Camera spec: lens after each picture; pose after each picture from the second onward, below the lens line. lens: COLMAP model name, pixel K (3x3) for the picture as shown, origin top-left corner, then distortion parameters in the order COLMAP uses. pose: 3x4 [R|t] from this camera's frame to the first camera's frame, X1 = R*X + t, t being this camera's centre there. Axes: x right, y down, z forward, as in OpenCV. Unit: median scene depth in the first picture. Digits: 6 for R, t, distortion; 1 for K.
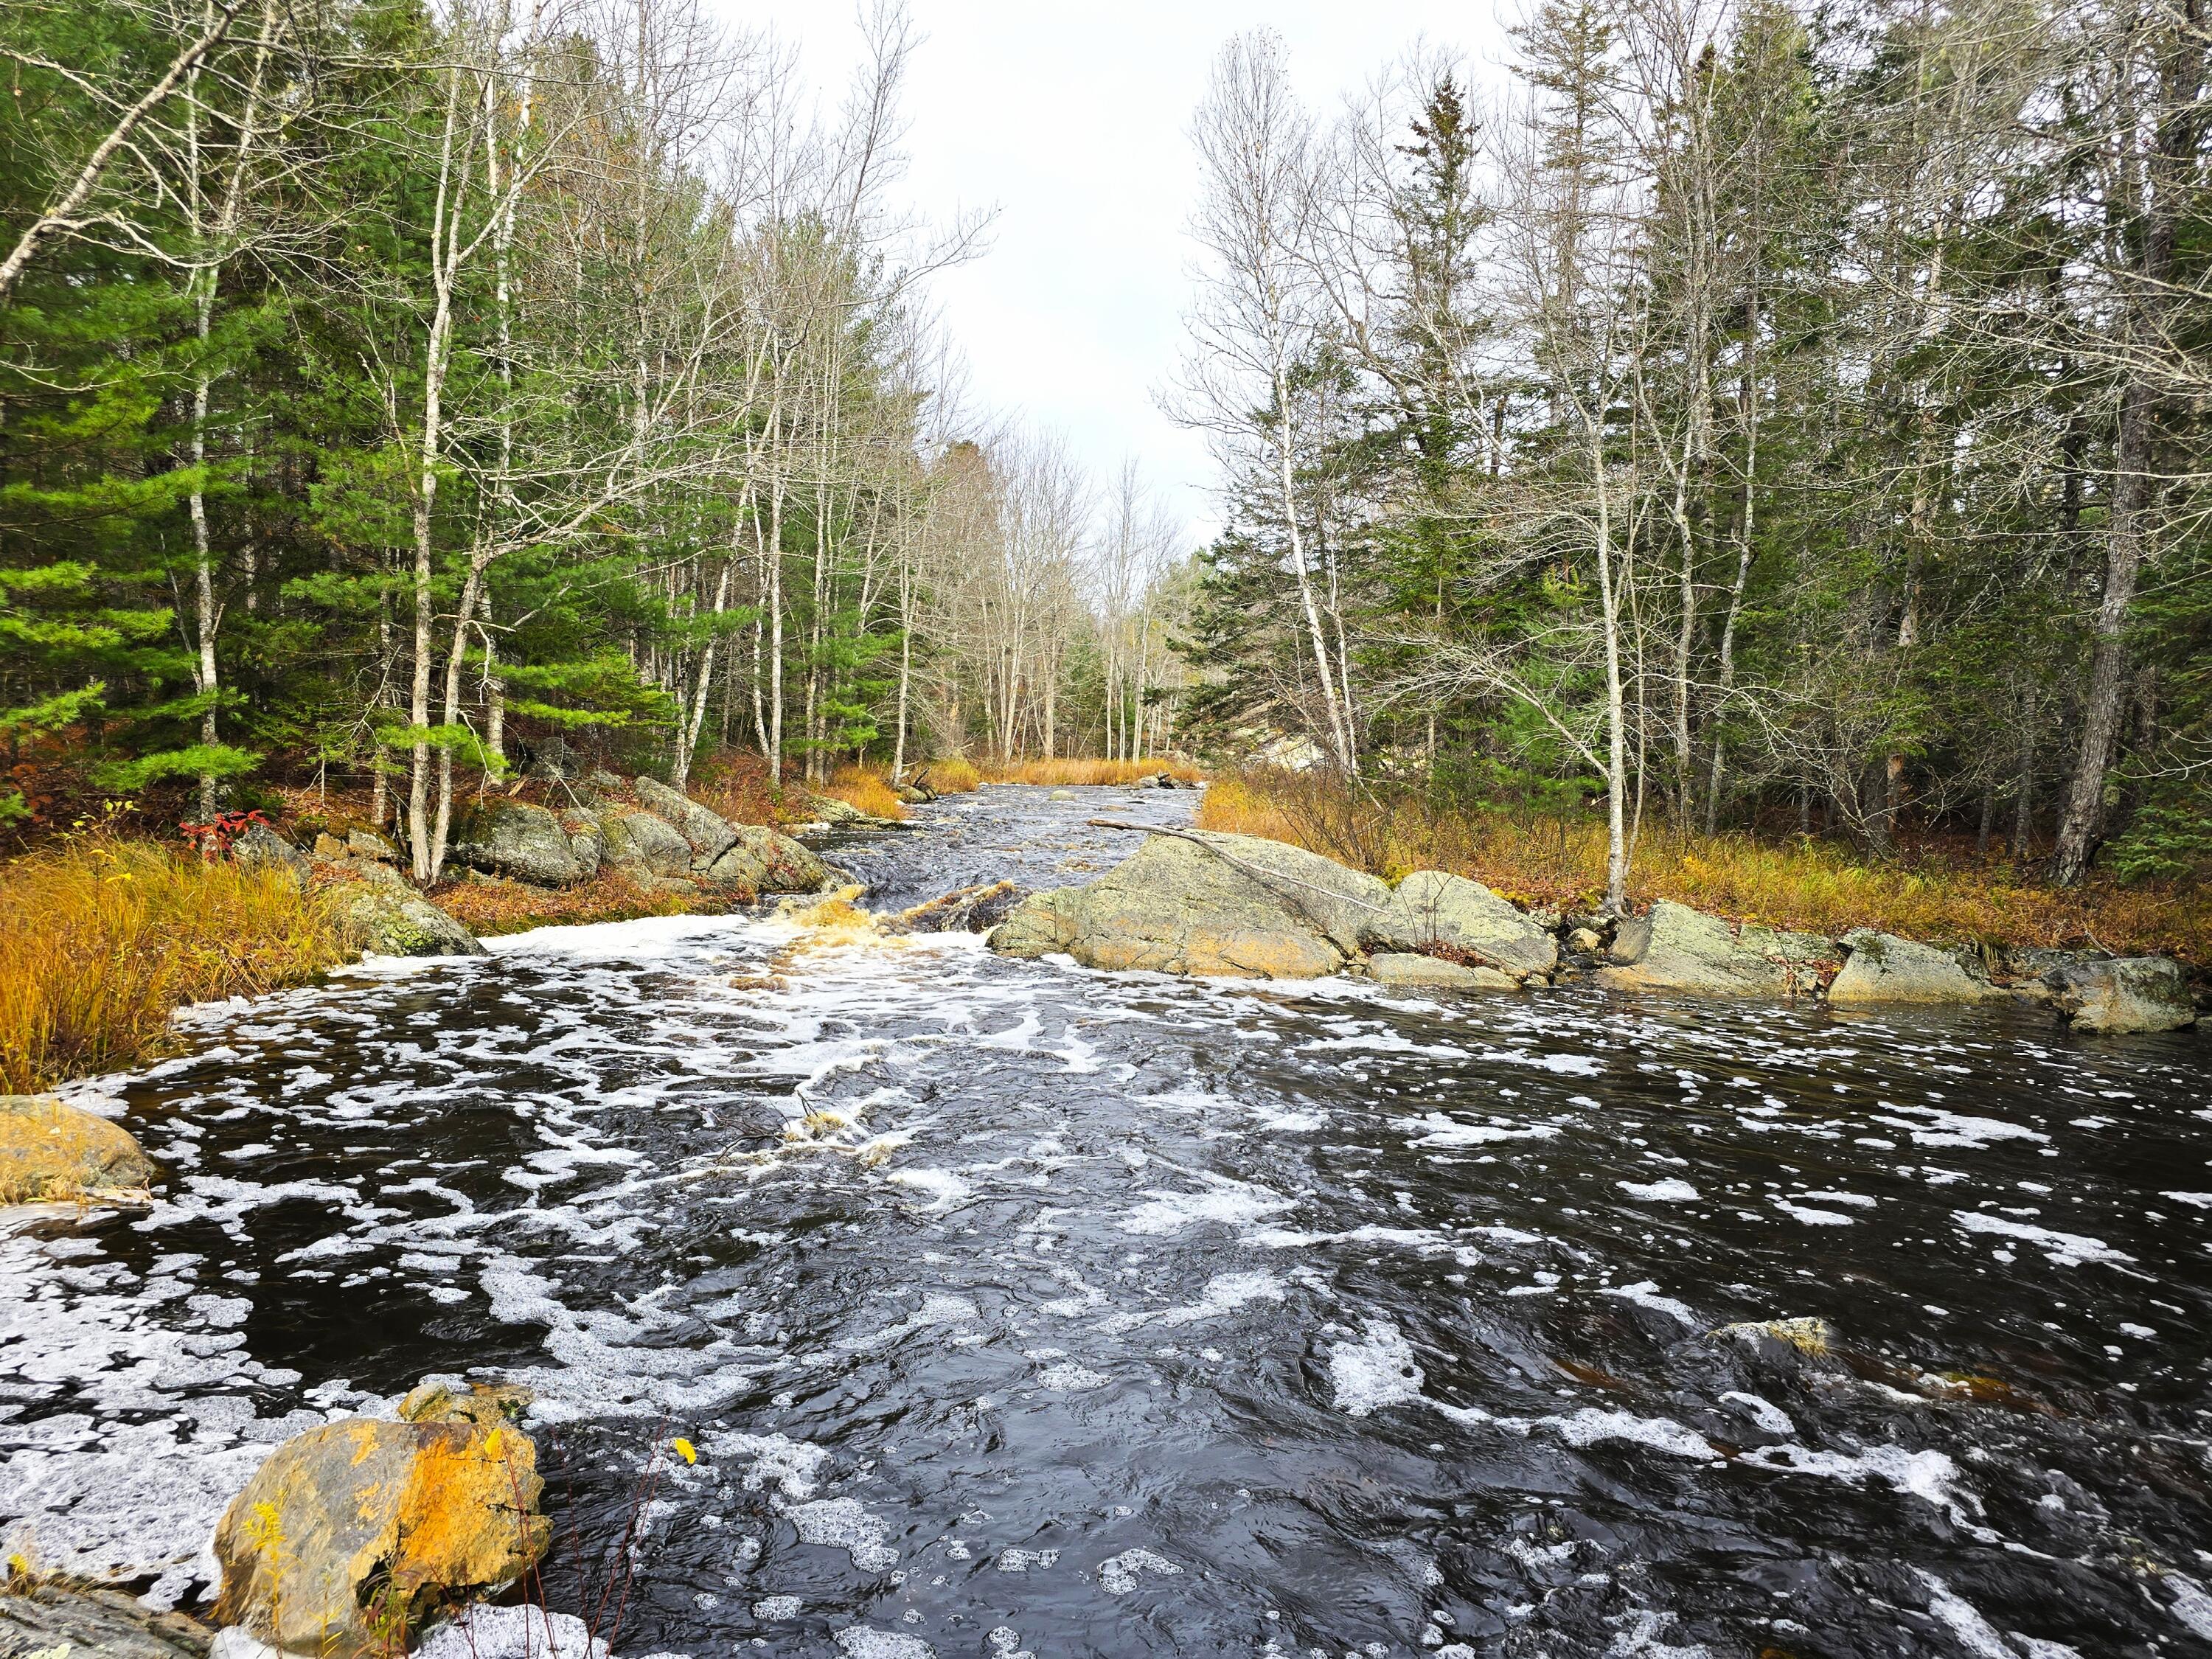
lens RADIAL K [[1489.2, 0, 1104.3], [0, 1489.2, 844.0], [0, 0, 1]] dist [0.039370, -0.005431]
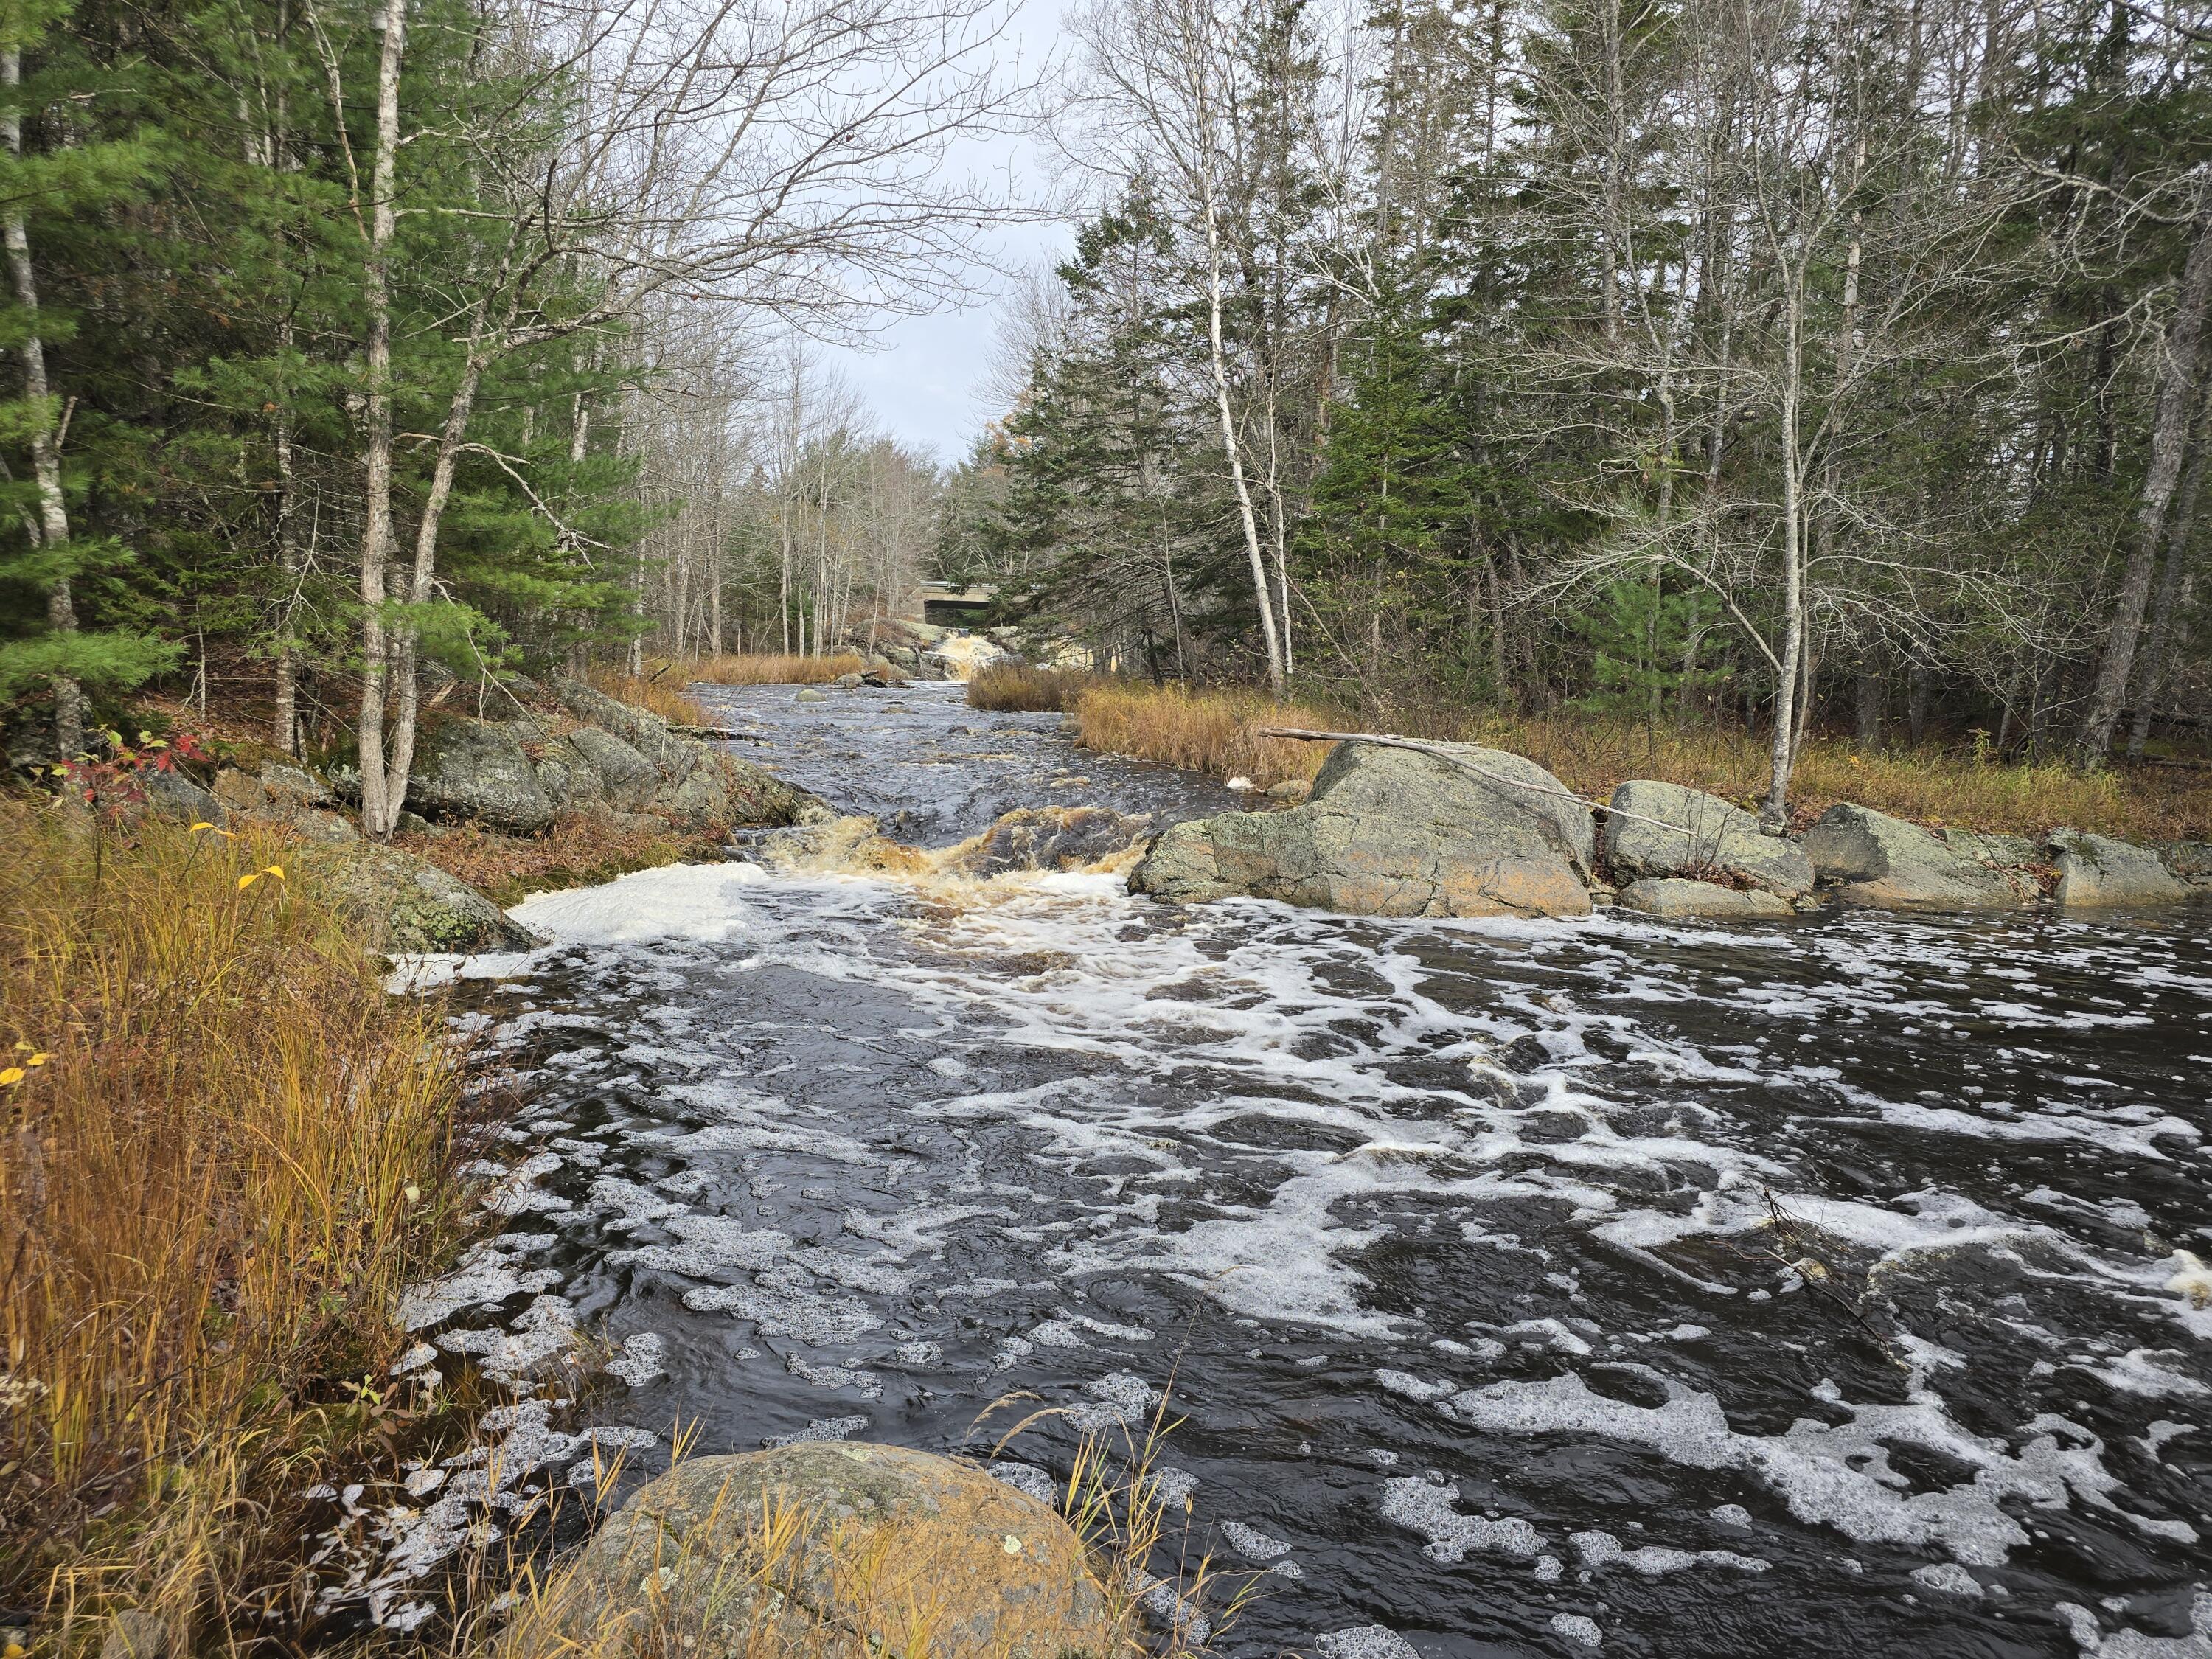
lens RADIAL K [[1489.2, 0, 1107.7], [0, 1489.2, 813.9], [0, 0, 1]] dist [0.039370, -0.005431]
pose [[0.954386, -0.033736, 0.296663, -0.342307], [0.019153, 0.998467, 0.051927, -0.013675], [-0.297960, -0.043877, 0.953569, 0.259507]]
